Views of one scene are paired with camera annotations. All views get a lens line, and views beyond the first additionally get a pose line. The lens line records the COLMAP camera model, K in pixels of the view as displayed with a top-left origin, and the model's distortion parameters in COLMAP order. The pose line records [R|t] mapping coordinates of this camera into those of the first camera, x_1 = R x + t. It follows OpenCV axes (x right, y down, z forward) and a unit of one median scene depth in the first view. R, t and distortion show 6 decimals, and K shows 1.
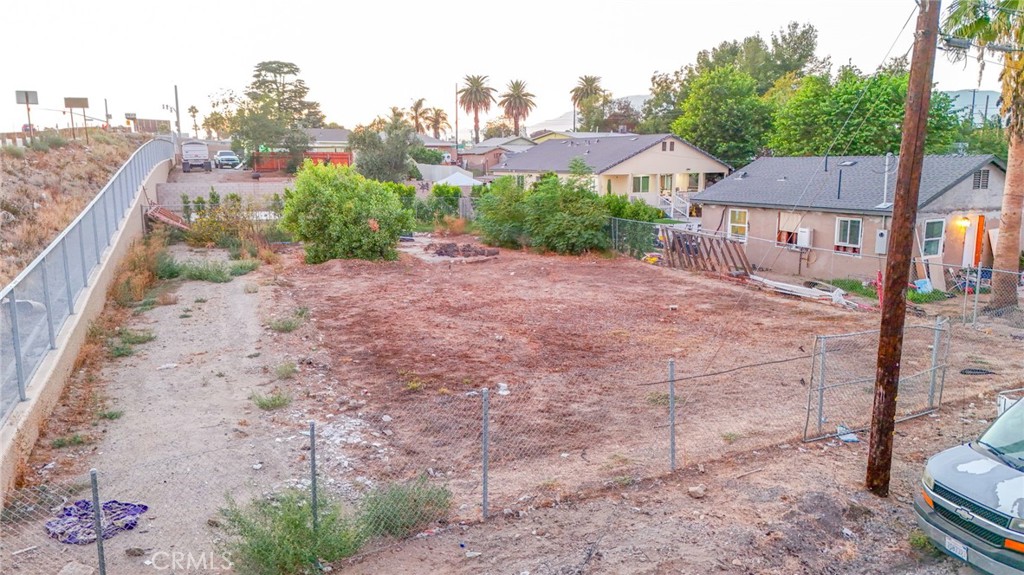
lens RADIAL K [[750.8, 0, 512.0], [0, 750.8, 287.5], [0, 0, 1]] dist [0.082158, -0.078246]
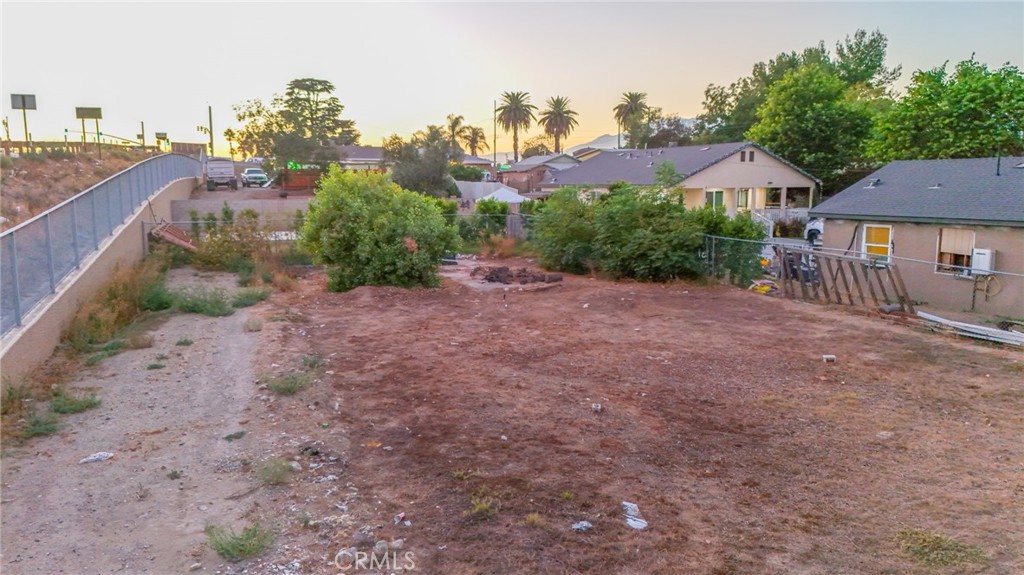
lens RADIAL K [[755.8, 0, 512.0], [0, 755.8, 287.5], [0, 0, 1]] dist [0.076172, -0.073321]
pose [[0.999064, 0.004593, -0.043020, -0.041325], [-0.005955, 0.999483, -0.031602, -0.011975], [0.042853, 0.031828, 0.998574, 0.199262]]
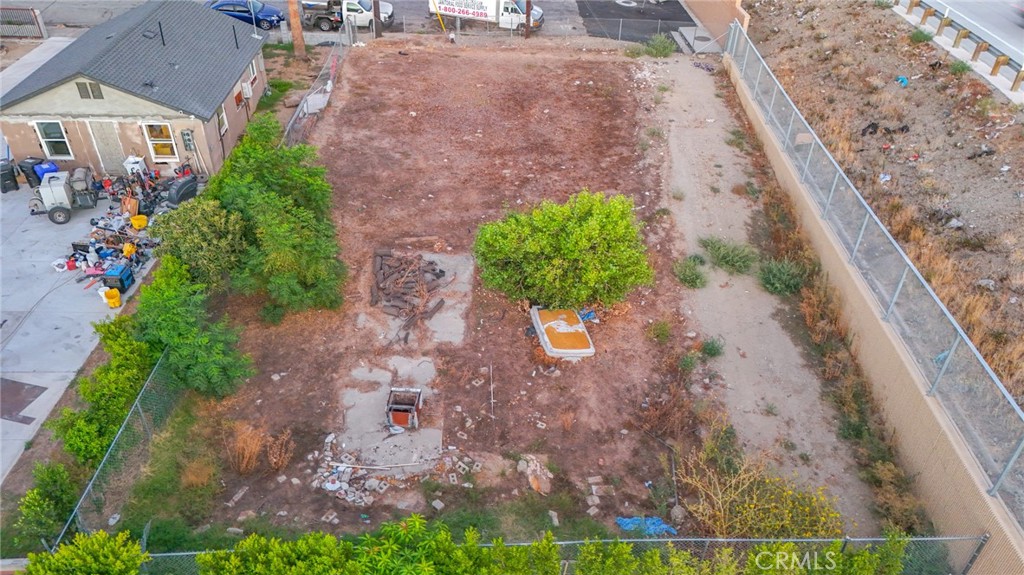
lens RADIAL K [[750.8, 0, 512.0], [0, 750.8, 287.5], [0, 0, 1]] dist [0.082158, -0.078246]
pose [[-0.892120, -0.279690, 0.354817, -0.467614], [0.060068, 0.704946, 0.706713, -0.611253], [-0.447788, 0.651786, -0.612096, 1.585334]]
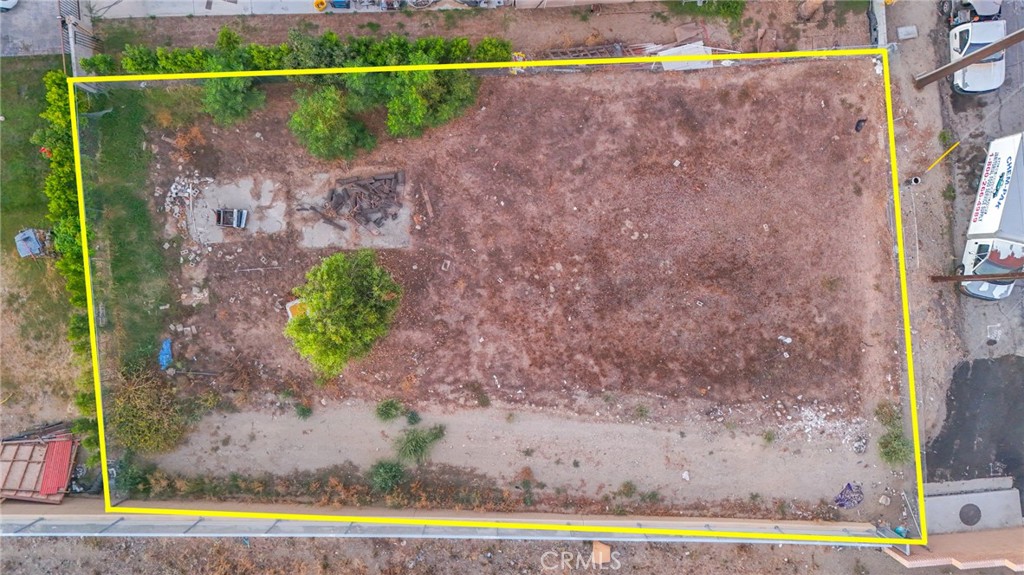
lens RADIAL K [[750.8, 0, 512.0], [0, 750.8, 287.5], [0, 0, 1]] dist [0.082158, -0.078246]
pose [[0.419991, -0.907488, 0.008609, -0.116501], [0.134285, 0.071524, 0.988358, -1.106027], [-0.897538, -0.413945, 0.151901, 0.731324]]
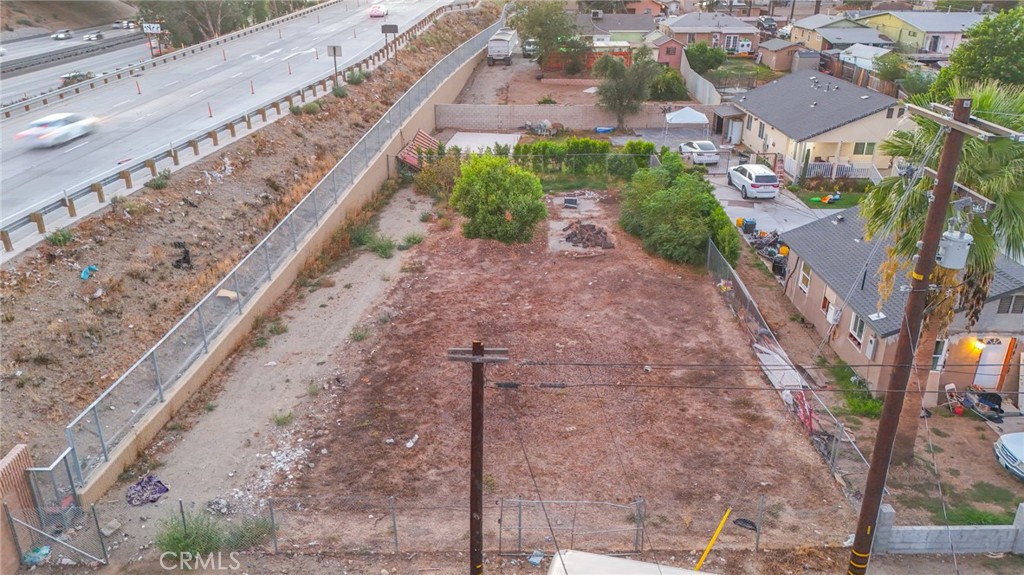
lens RADIAL K [[750.8, 0, 512.0], [0, 750.8, 287.5], [0, 0, 1]] dist [0.082158, -0.078246]
pose [[0.882042, 0.190454, -0.430964, 0.394191], [-0.085839, 0.964311, 0.250470, -0.292103], [0.463287, -0.183932, 0.866911, -0.098230]]
